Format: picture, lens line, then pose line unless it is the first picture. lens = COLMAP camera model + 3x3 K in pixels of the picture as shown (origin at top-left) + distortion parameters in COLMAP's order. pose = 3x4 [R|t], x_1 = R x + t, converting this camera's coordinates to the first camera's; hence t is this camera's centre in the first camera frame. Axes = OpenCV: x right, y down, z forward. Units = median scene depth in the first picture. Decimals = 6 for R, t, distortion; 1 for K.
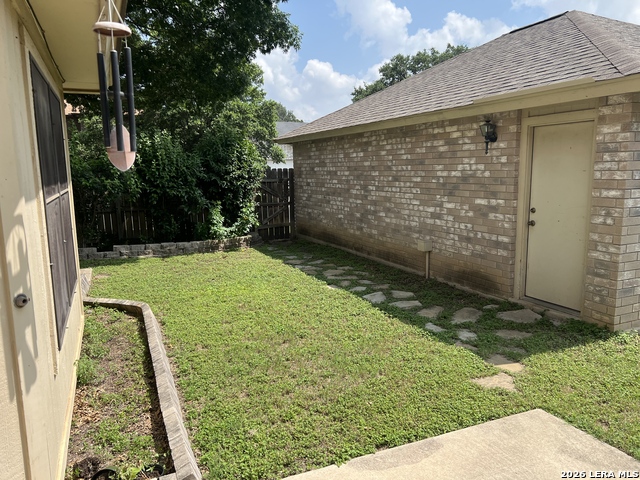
lens RADIAL K [[482.0, 0, 320.7], [0, 482.0, 243.5], [0, 0, 1]] dist [0.030643, -0.009582]
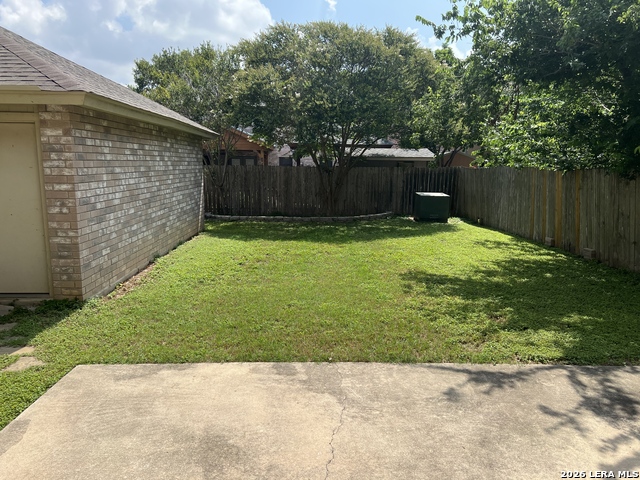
lens RADIAL K [[482.0, 0, 319.5], [0, 482.0, 238.8], [0, 0, 1]] dist [0.030643, -0.009582]
pose [[0.387617, -0.121829, 0.913735, -0.260330], [0.126524, 0.988878, 0.078175, 0.008646], [-0.913096, 0.085308, 0.398720, -0.033382]]
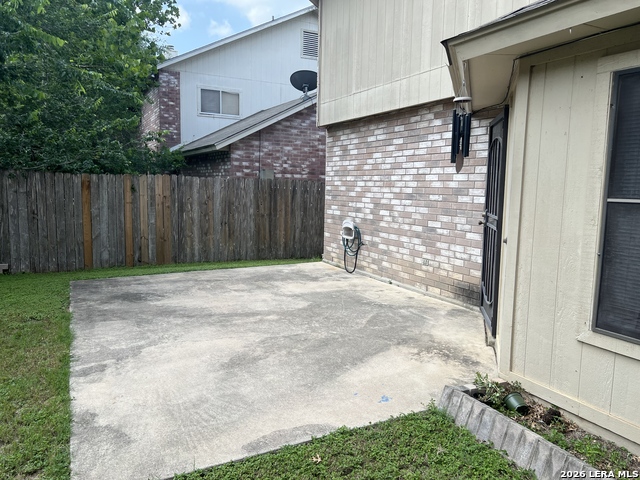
lens RADIAL K [[482.0, 0, 319.8], [0, 482.0, 239.2], [0, 0, 1]] dist [0.030643, -0.009582]
pose [[-0.998853, 0.001532, -0.047863, 0.092549], [-0.011367, 0.963338, 0.268050, -0.151906], [0.046519, 0.268287, -0.962215, 1.112396]]
